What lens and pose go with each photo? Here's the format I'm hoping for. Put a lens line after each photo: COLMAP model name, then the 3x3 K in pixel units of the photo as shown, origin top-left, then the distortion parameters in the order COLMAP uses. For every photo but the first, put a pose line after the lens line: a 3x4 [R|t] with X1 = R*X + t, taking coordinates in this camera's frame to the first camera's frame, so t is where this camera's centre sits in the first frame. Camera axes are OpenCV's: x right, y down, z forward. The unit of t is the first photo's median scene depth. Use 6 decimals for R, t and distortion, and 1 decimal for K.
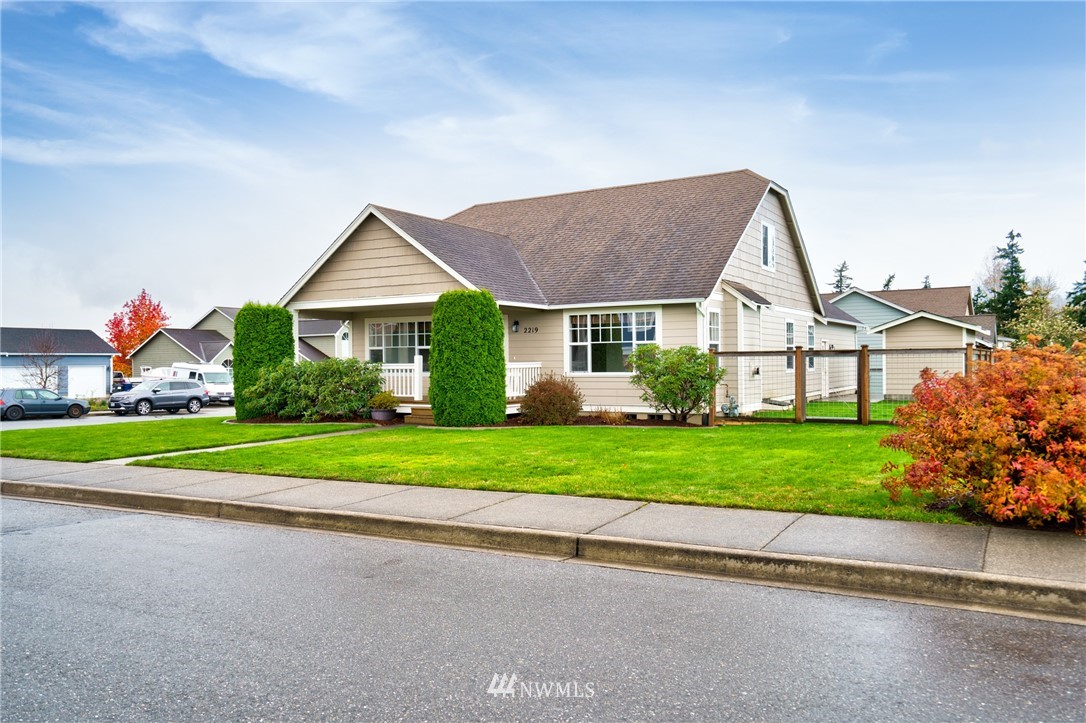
lens RADIAL K [[835.7, 0, 540.4], [0, 835.7, 362.5], [0, 0, 1]] dist [0.019130, 0.010128]
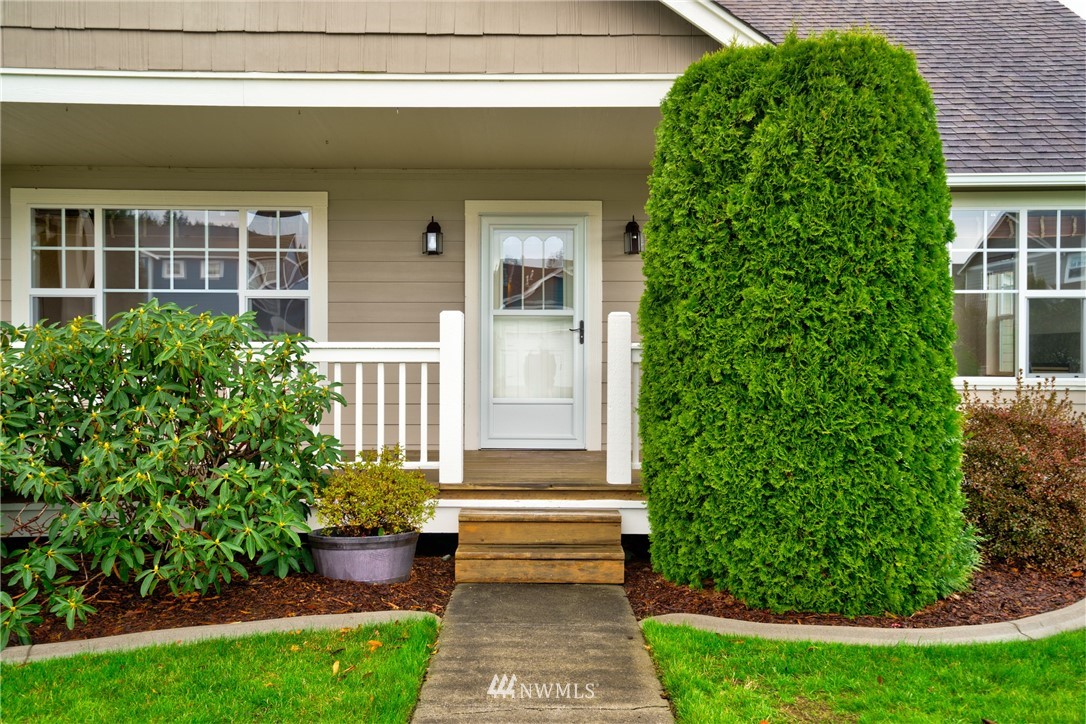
lens RADIAL K [[1142.4, 0, 544.7], [0, 1142.4, 362.1], [0, 0, 1]] dist [0.011906, 0.000000]
pose [[0.849701, 0.010551, 0.527160, -0.320563], [-0.009290, 0.999944, -0.005040, 0.009383], [-0.527183, -0.000614, 0.849751, 0.692134]]
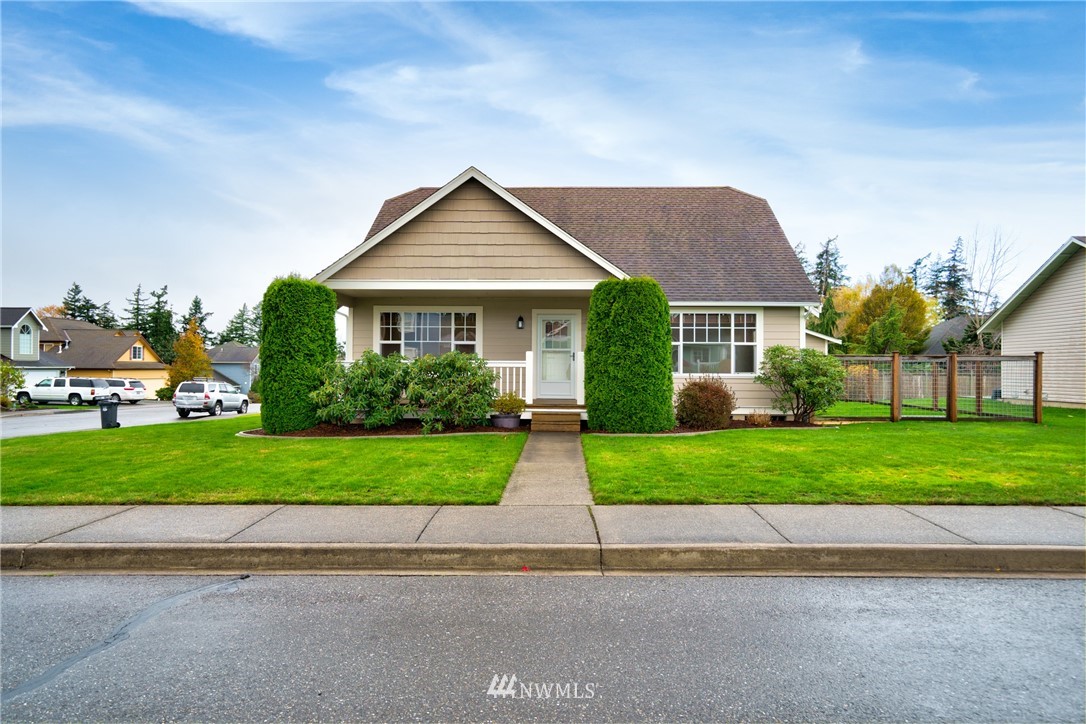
lens RADIAL K [[760.6, 0, 540.5], [0, 760.6, 359.6], [0, 0, 1]] dist [0.028591, -0.004500]
pose [[0.872329, 0.020186, 0.488503, -0.528927], [-0.013878, 0.999767, -0.016531, 0.013084], [-0.488723, 0.007641, 0.872405, 0.324084]]
